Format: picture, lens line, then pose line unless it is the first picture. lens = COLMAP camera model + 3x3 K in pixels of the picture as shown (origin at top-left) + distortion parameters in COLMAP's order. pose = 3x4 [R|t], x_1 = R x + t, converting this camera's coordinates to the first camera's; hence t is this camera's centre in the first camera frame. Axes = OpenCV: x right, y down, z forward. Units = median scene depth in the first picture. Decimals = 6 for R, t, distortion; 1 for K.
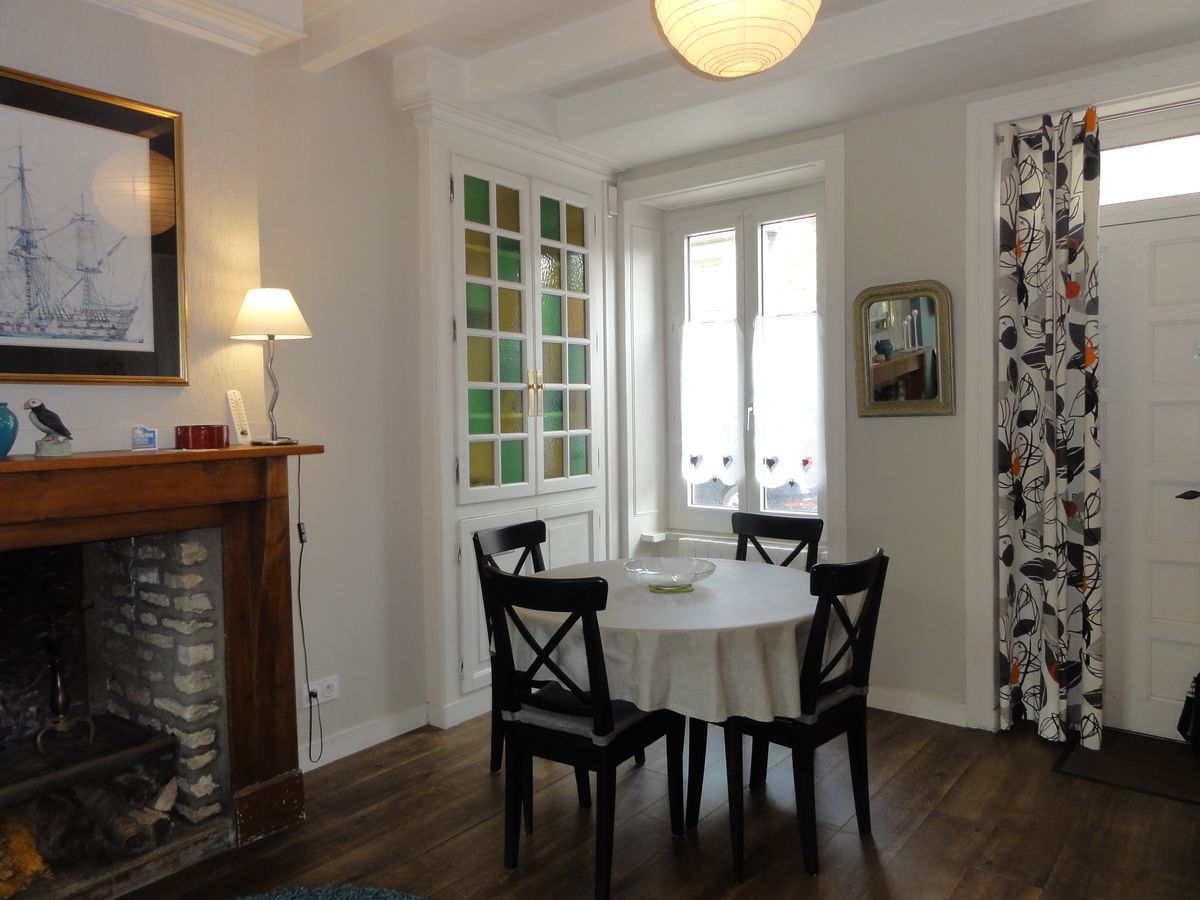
lens RADIAL K [[859.0, 0, 605.9], [0, 859.0, 442.9], [0, 0, 1]] dist [-0.000769, 0.002684]
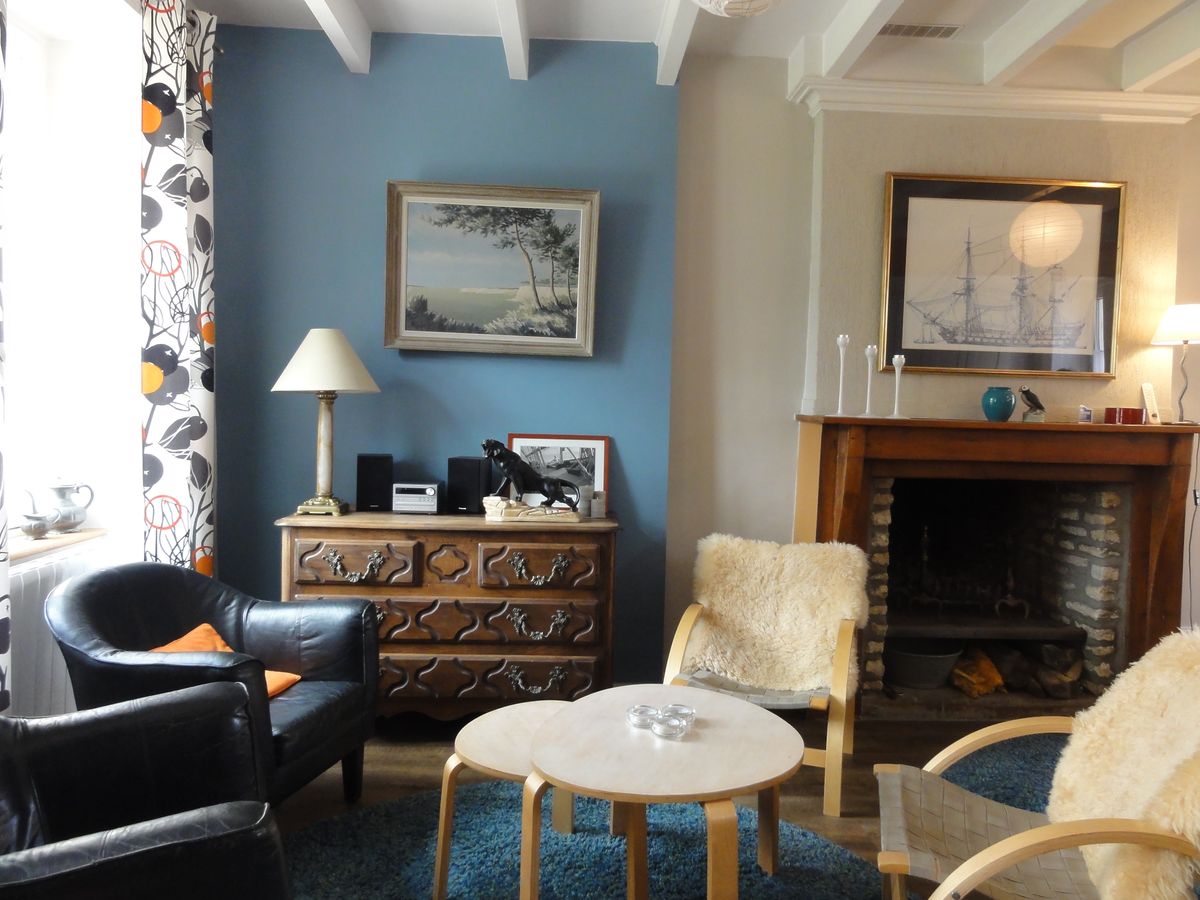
lens RADIAL K [[859.0, 0, 605.9], [0, 859.0, 442.9], [0, 0, 1]] dist [-0.000769, 0.002684]
pose [[0.653280, 0.061681, -0.754600, 0.027114], [-0.064922, 0.997569, 0.025336, 0.053640], [0.754328, 0.032439, 0.655696, -0.516864]]
